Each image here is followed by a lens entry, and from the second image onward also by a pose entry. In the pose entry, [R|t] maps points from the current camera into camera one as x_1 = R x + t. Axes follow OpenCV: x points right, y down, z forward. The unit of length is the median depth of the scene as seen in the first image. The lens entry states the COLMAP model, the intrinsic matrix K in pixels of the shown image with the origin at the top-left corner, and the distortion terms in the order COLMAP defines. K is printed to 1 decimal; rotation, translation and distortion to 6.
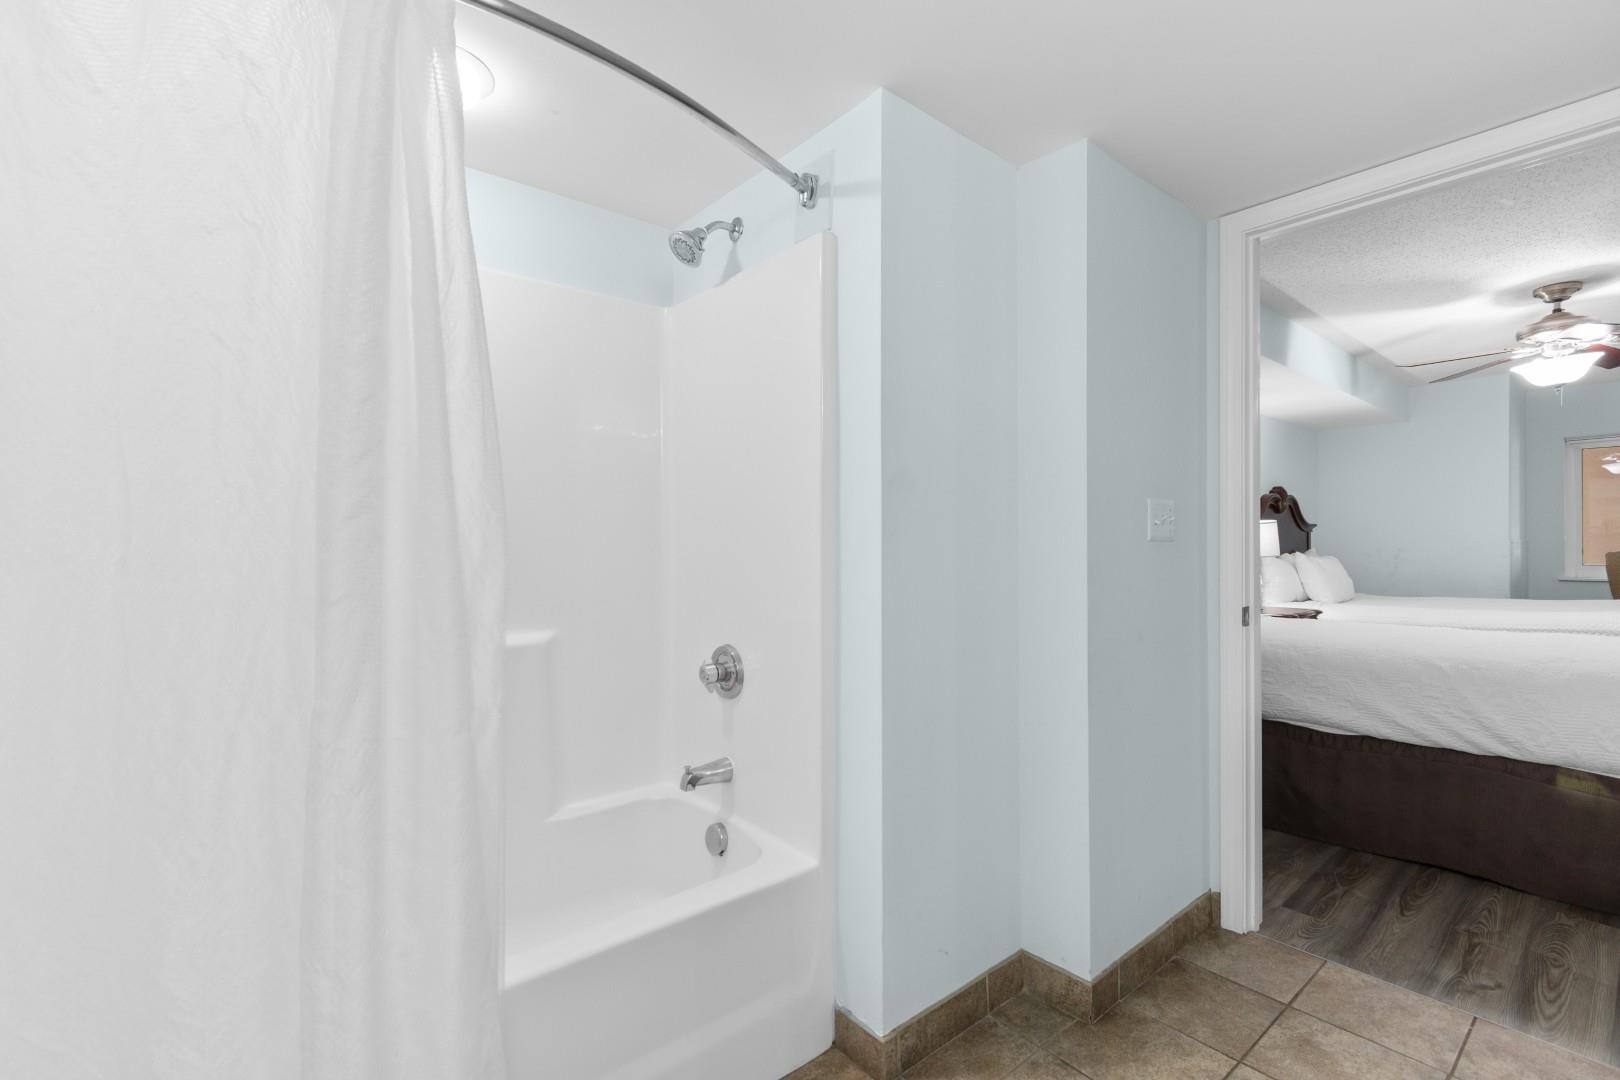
lens RADIAL K [[717.4, 0, 806.4], [0, 717.4, 540.7], [0, 0, 1]] dist [0.002316, -0.000371]
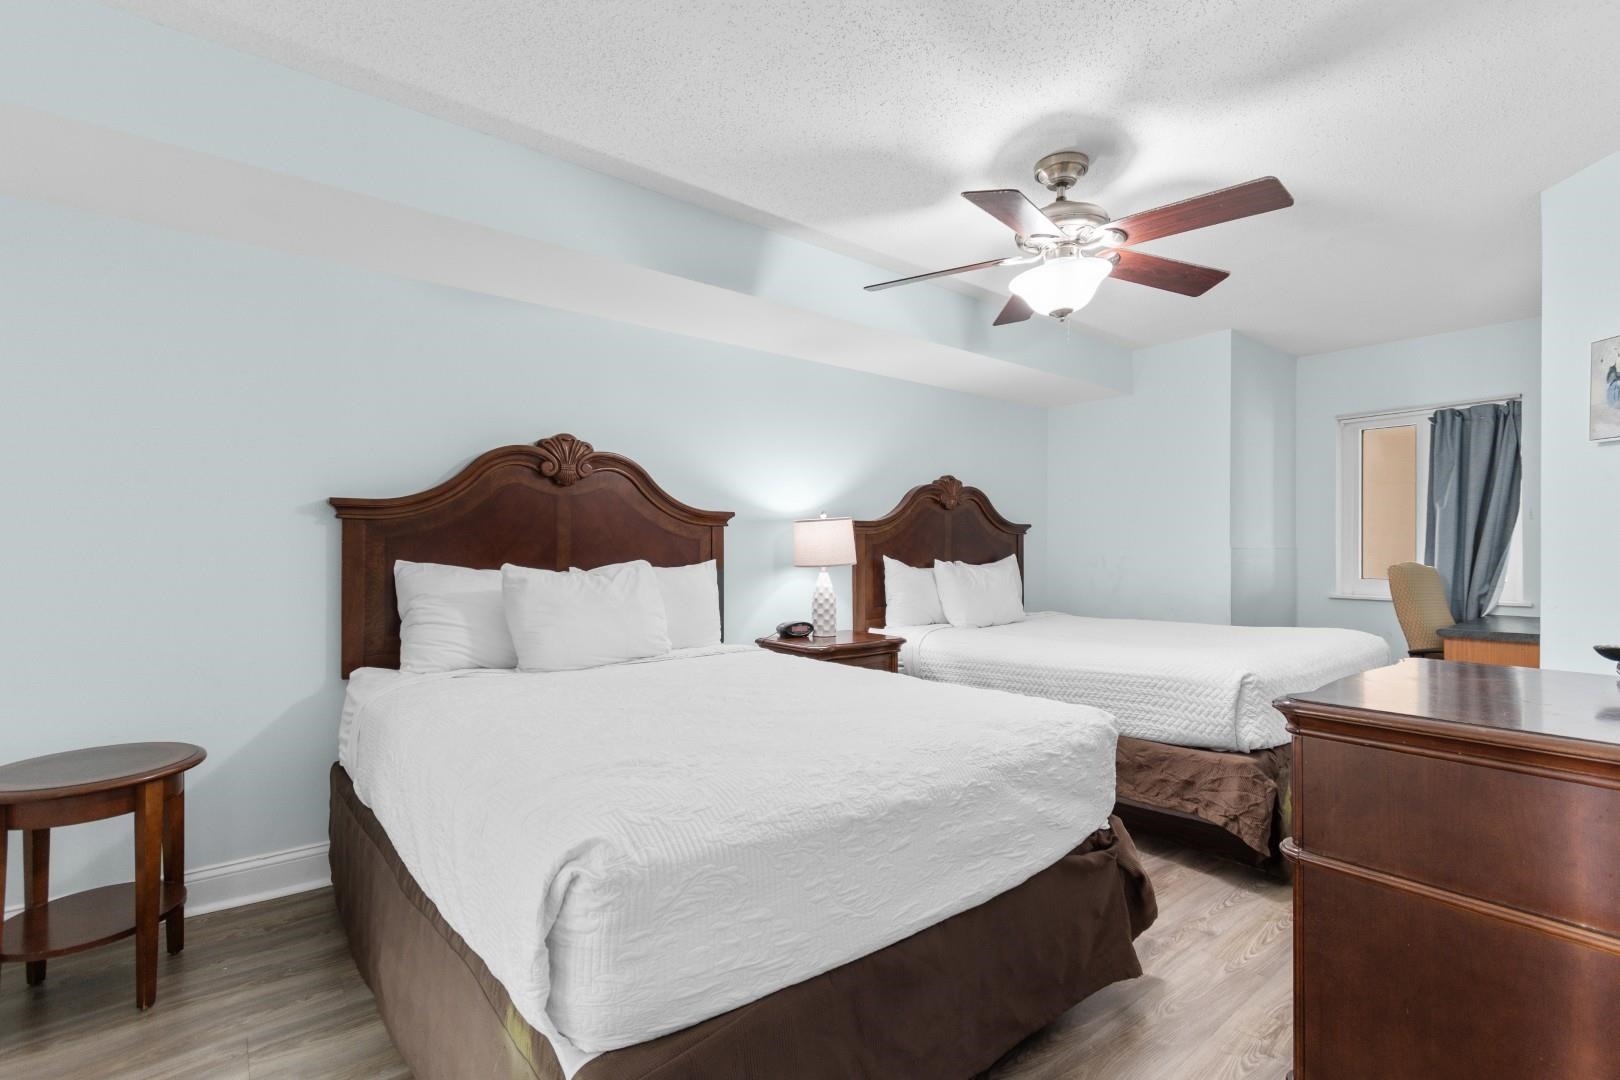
lens RADIAL K [[717.4, 0, 804.4], [0, 717.4, 541.6], [0, 0, 1]] dist [0.002316, -0.000371]
pose [[0.999001, 0.006502, -0.044212, 1.245473], [-0.006608, 0.999976, -0.002249, -0.001690], [0.044196, 0.002539, 0.999020, 0.487392]]
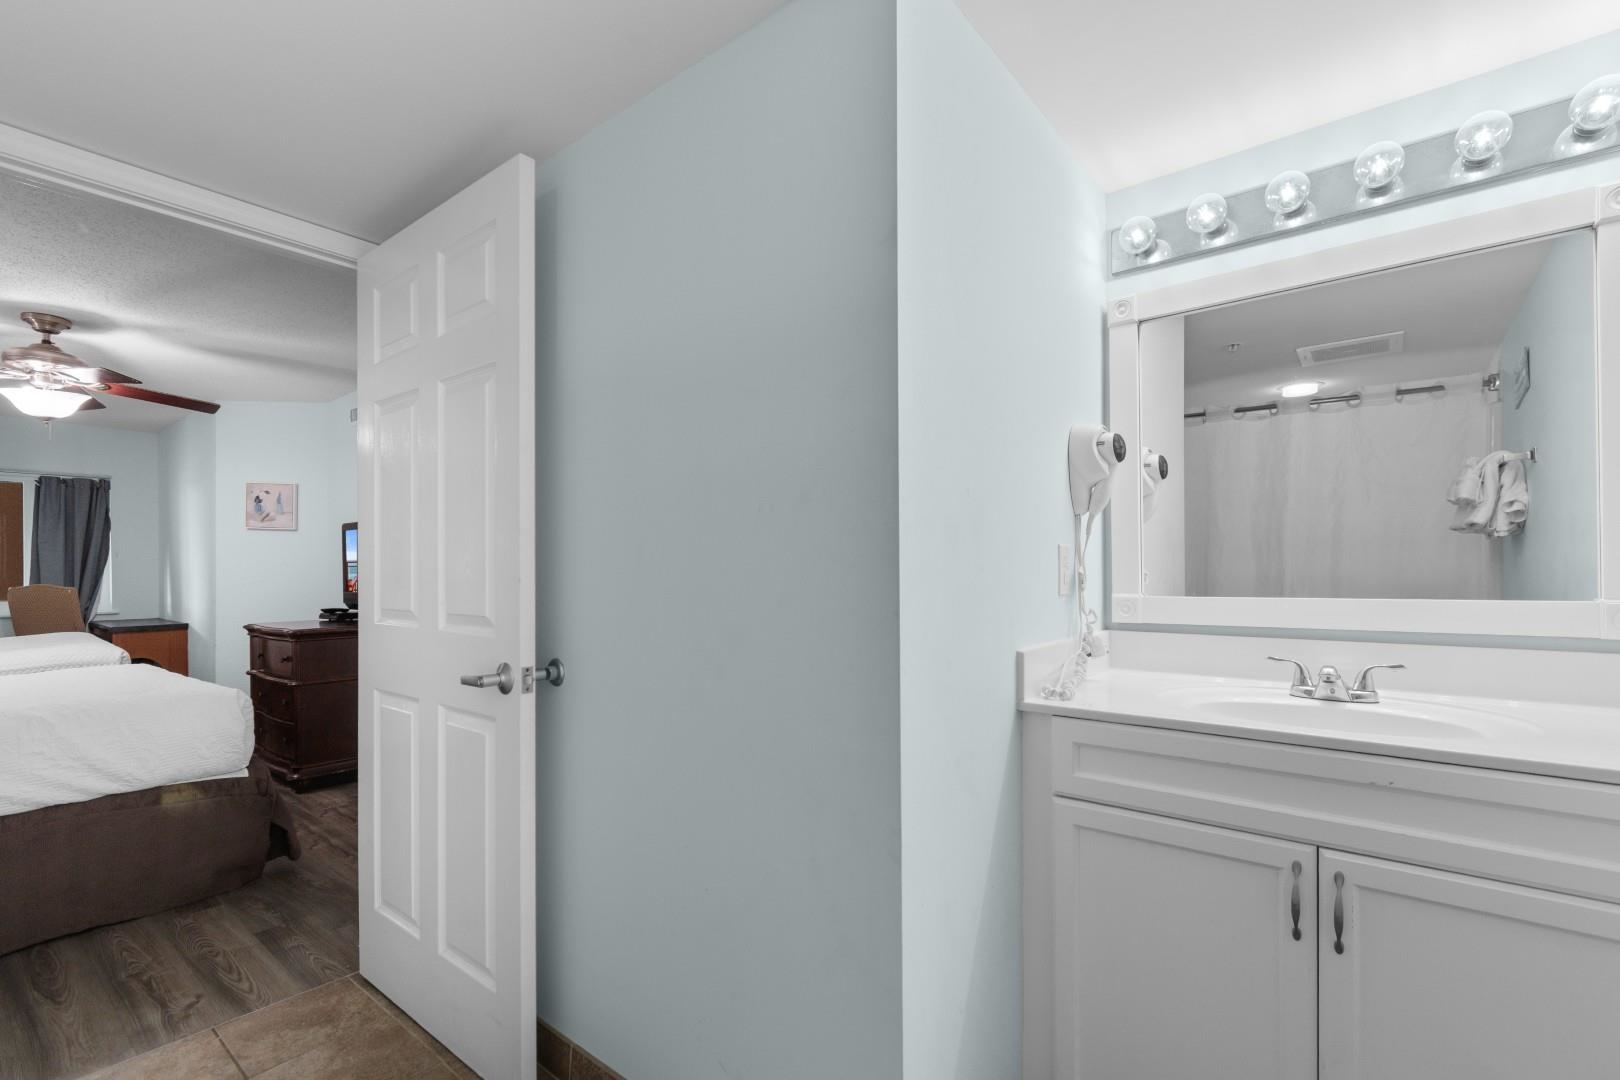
lens RADIAL K [[717.4, 0, 828.8], [0, 717.4, 570.8], [0, 0, 1]] dist [0.002316, -0.000371]
pose [[-0.204282, 0.005336, 0.978898, -0.198720], [0.003811, 0.999982, -0.004656, 0.001301], [-0.978905, 0.002779, -0.204298, 0.231822]]
